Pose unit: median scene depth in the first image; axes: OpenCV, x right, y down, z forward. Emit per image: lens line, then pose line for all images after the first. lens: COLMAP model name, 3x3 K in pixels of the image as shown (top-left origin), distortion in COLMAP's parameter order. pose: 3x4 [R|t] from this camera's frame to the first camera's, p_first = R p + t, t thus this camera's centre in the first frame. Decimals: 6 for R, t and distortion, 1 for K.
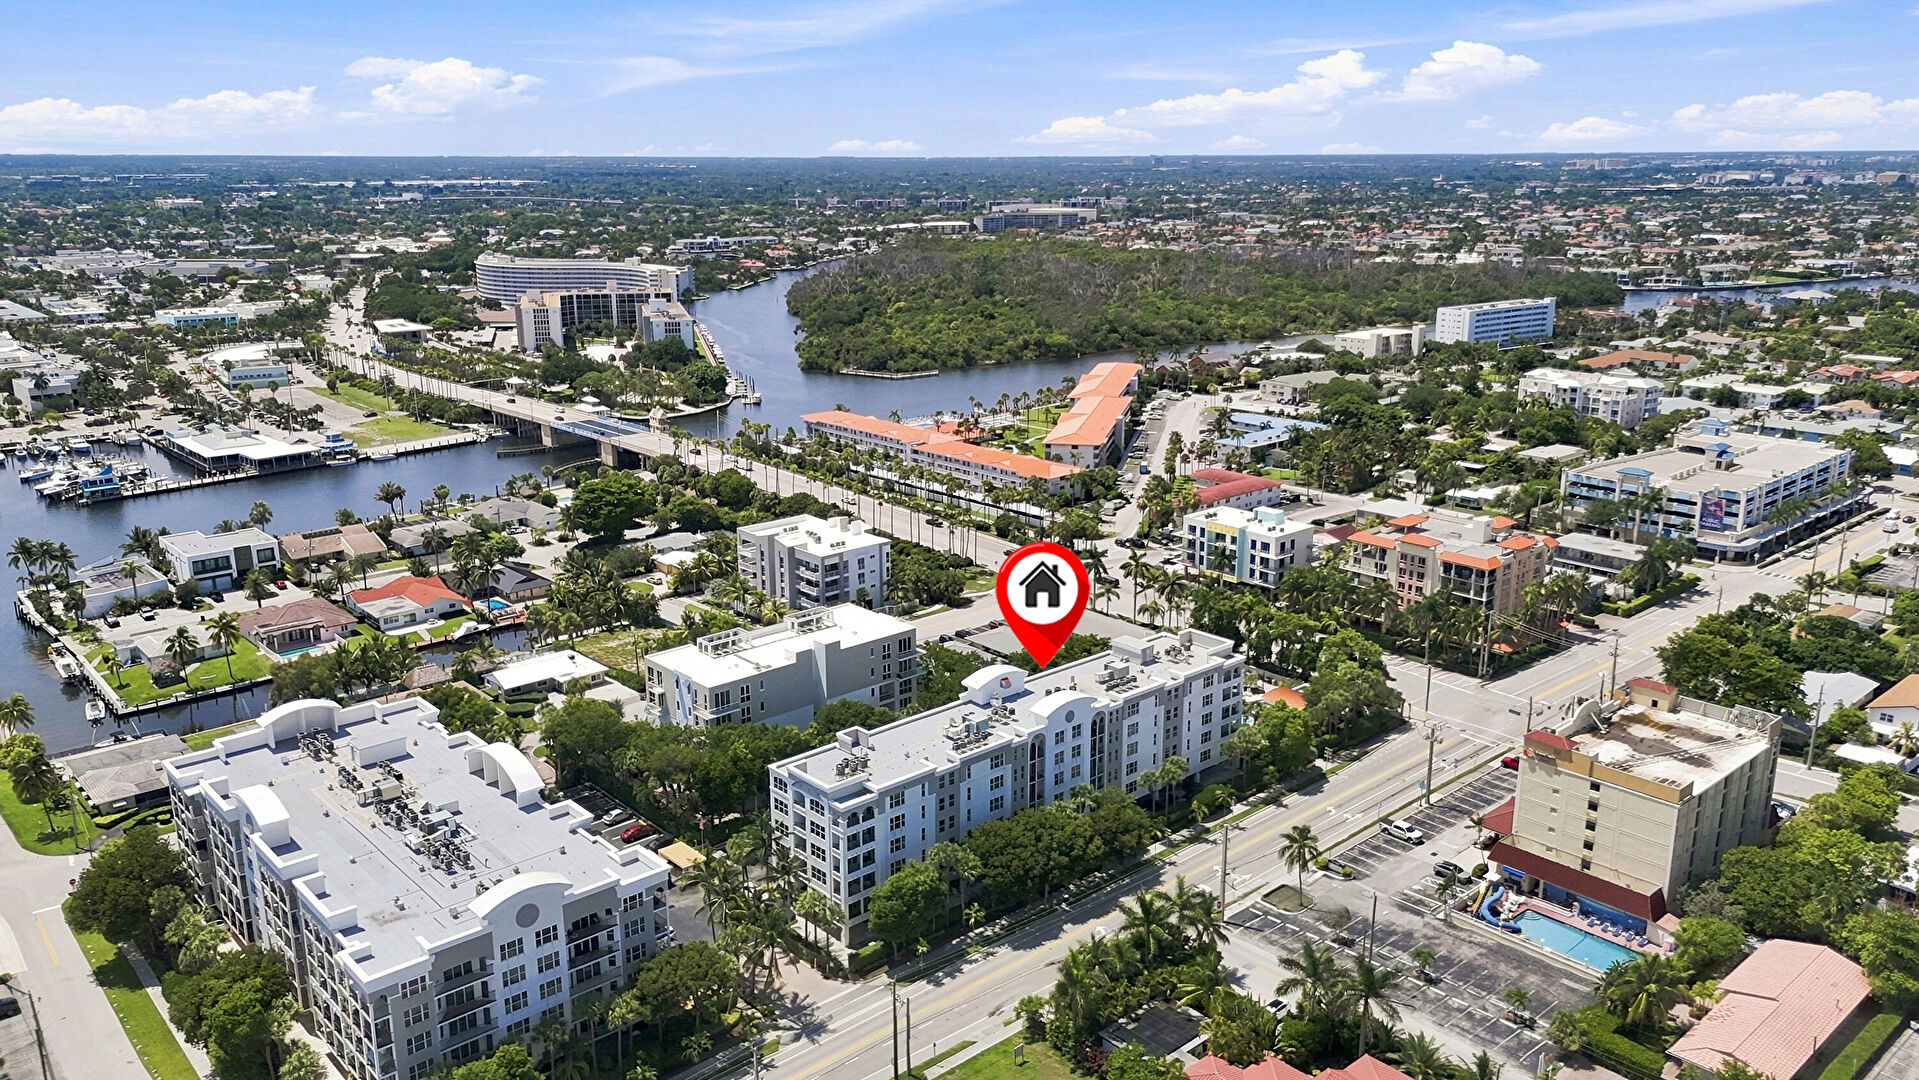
lens RADIAL K [[1432.1, 0, 957.0], [0, 1432.1, 534.8], [0, 0, 1]] dist [0.095037, -0.069824]
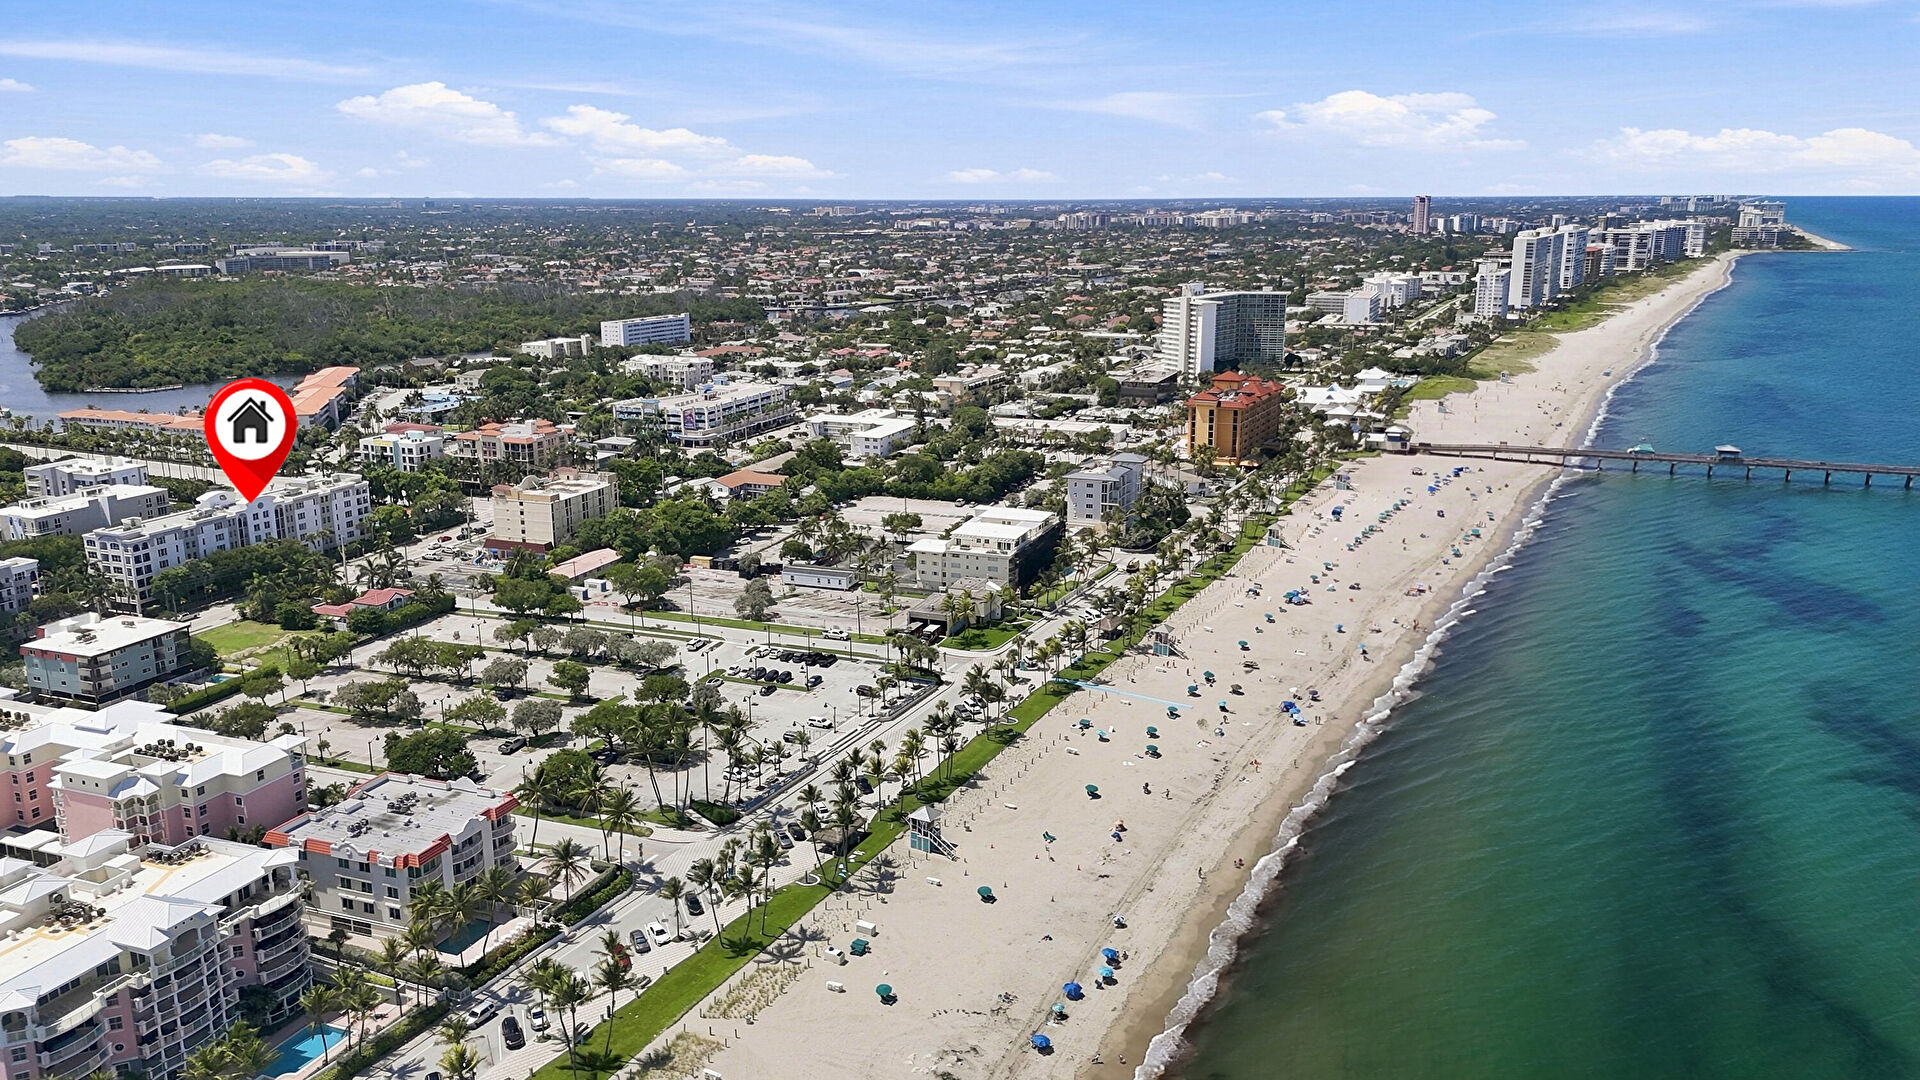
lens RADIAL K [[1432.9, 0, 957.5], [0, 1432.9, 534.8], [0, 0, 1]] dist [0.095037, -0.069824]
pose [[0.892604, -0.105729, 0.438268, 0.022807], [0.117995, 0.993014, -0.000757, 0.124851], [-0.435126, 0.052389, 0.898844, -0.539348]]
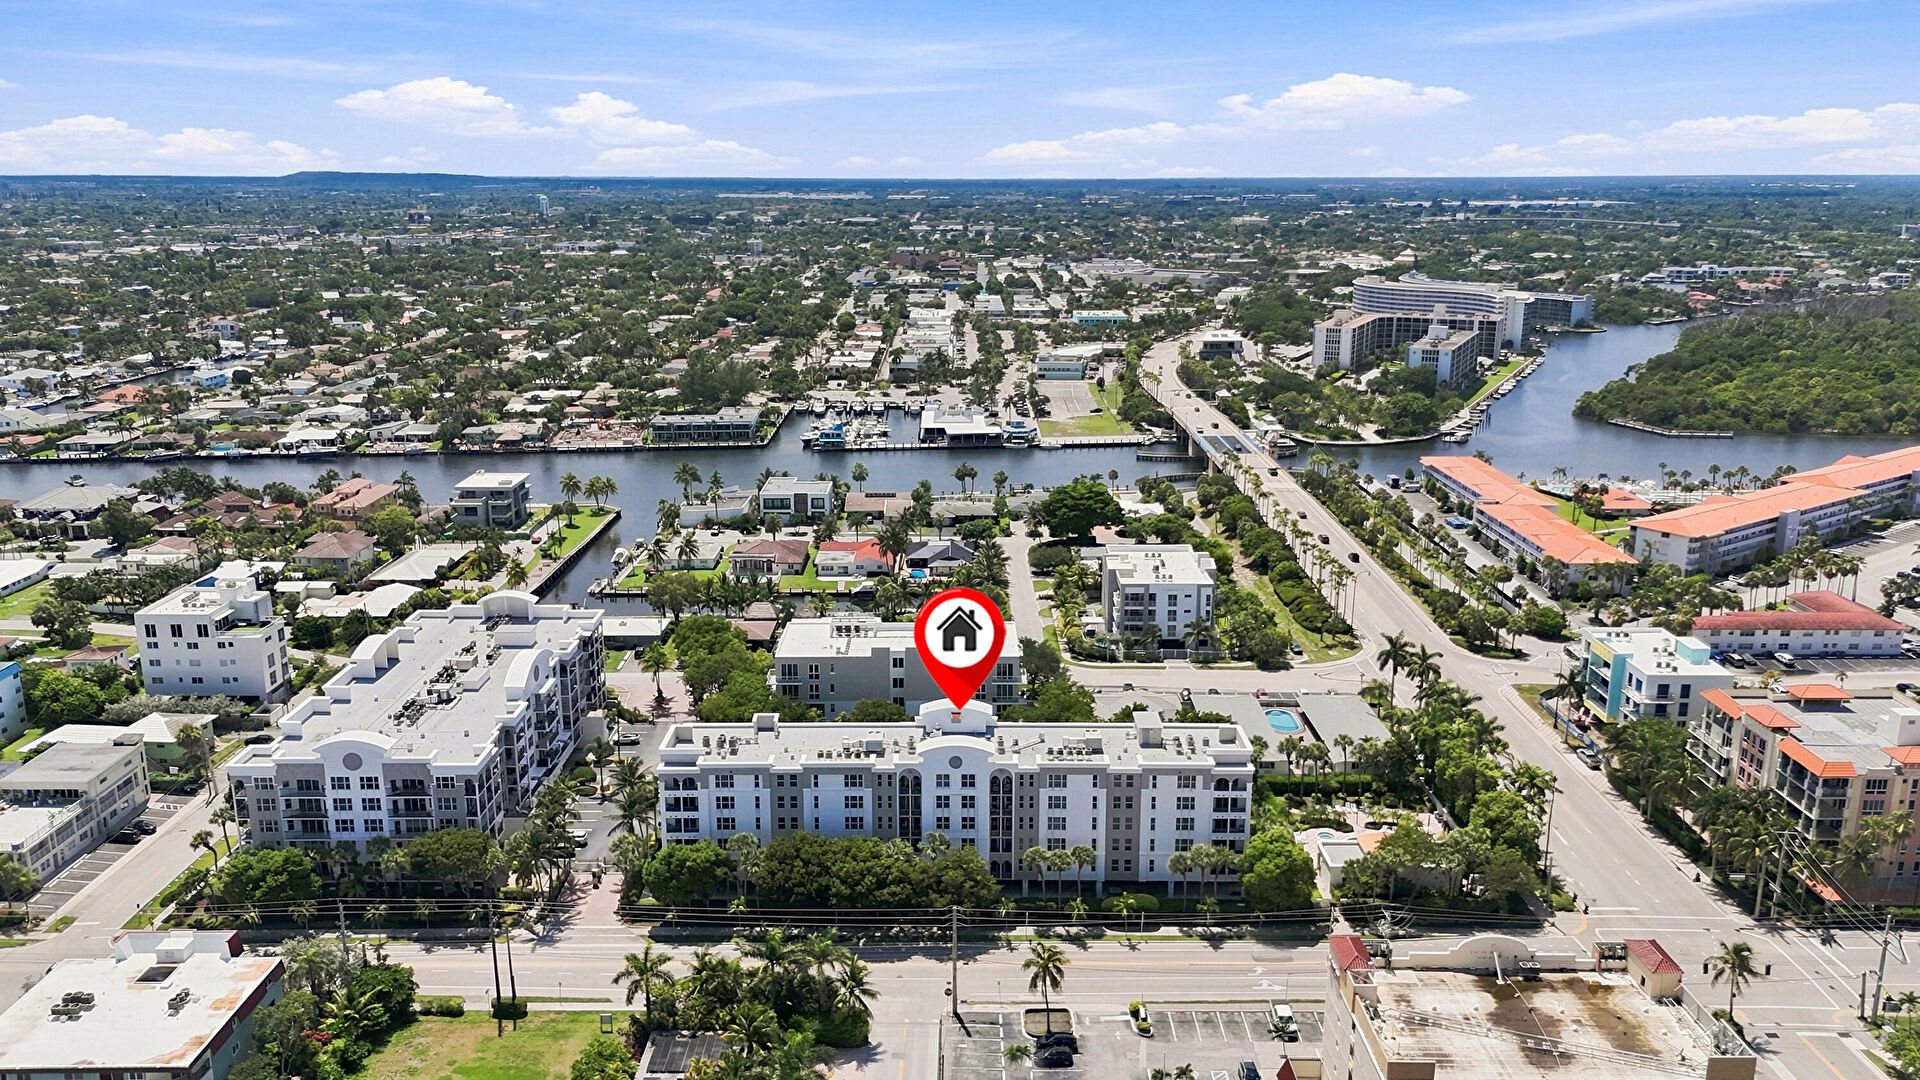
lens RADIAL K [[1420.7, 0, 940.5], [0, 1420.7, 556.8], [0, 0, 1]] dist [0.116916, -0.151512]
pose [[0.740737, 0.177883, -0.647816, 0.294041], [-0.176215, 0.981990, 0.068153, -0.031455], [0.648272, 0.063671, 0.758742, 0.117773]]
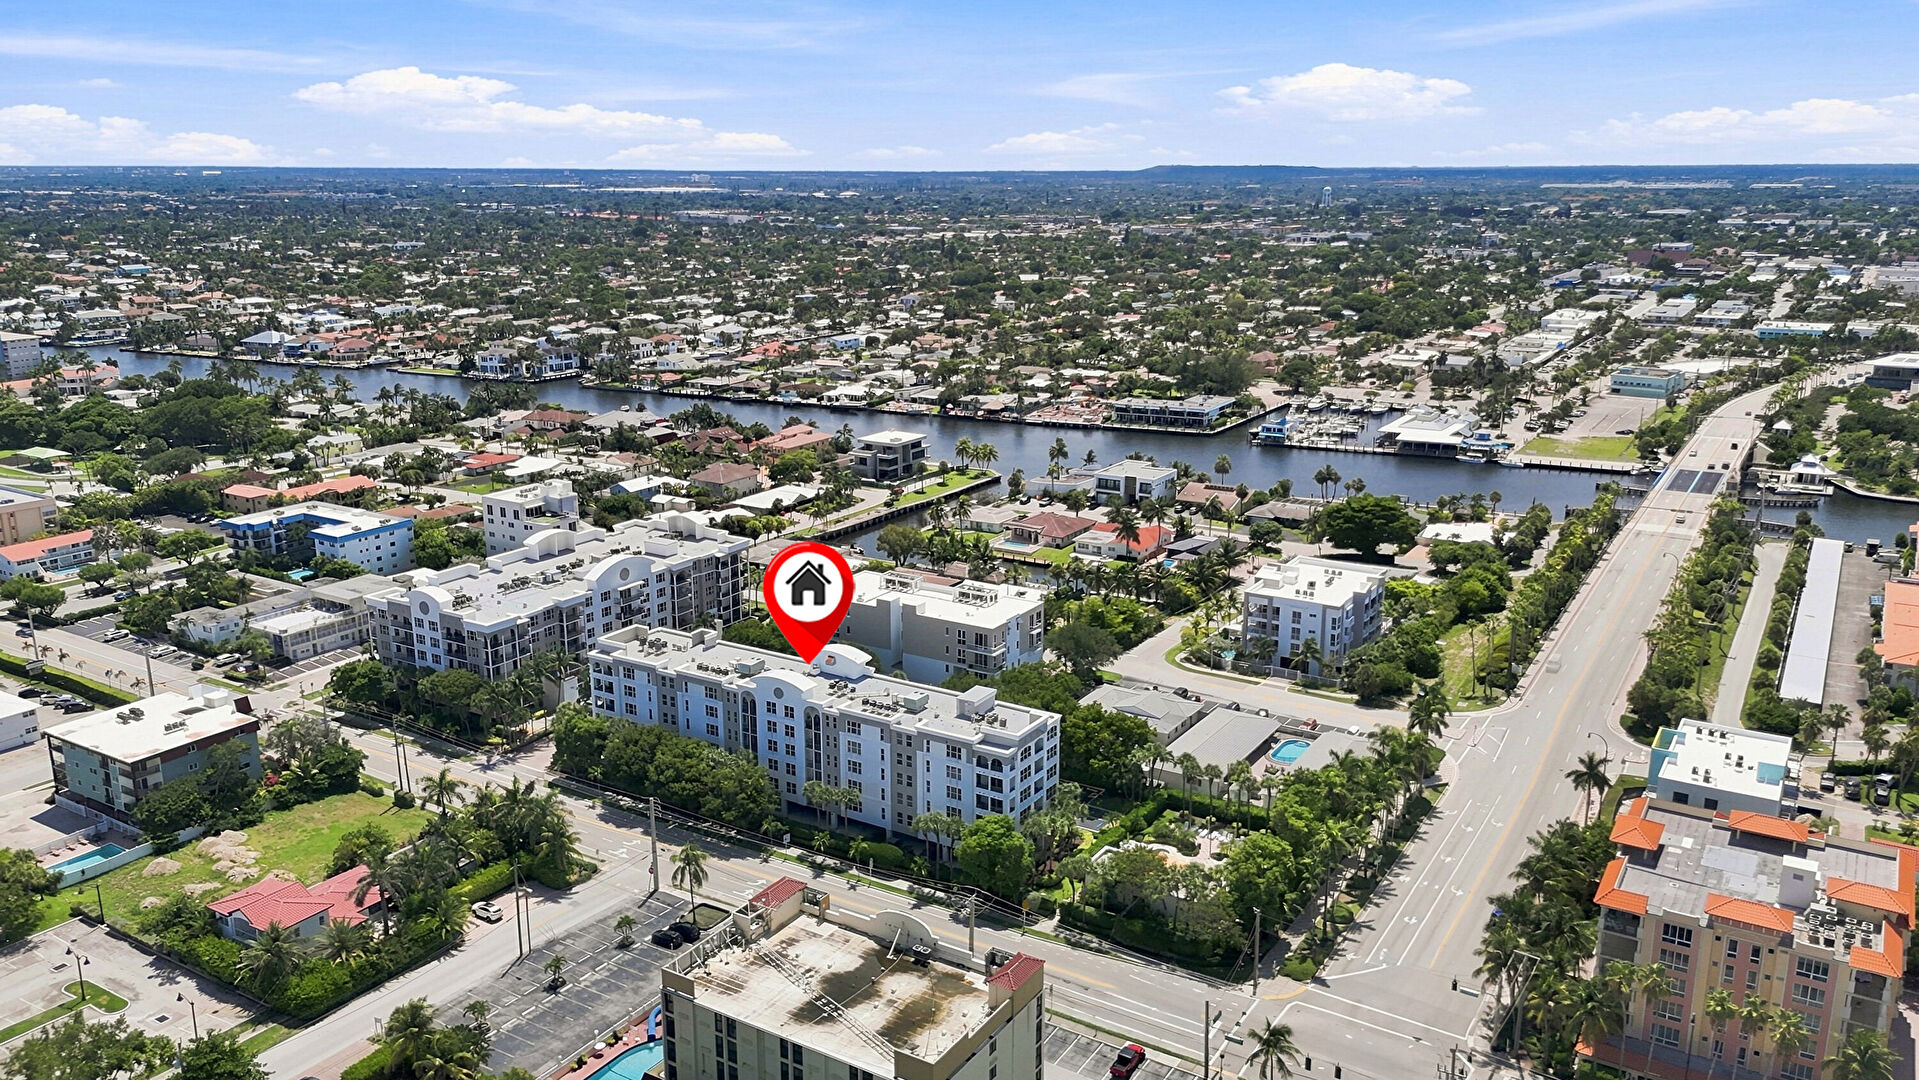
lens RADIAL K [[1420.0, 0, 940.1], [0, 1420.0, 556.8], [0, 0, 1]] dist [0.116916, -0.151512]
pose [[0.277035, 0.258441, -0.925451, 0.477435], [-0.248653, 0.949623, 0.190757, -0.090878], [0.928129, 0.177269, 0.327341, 0.331083]]
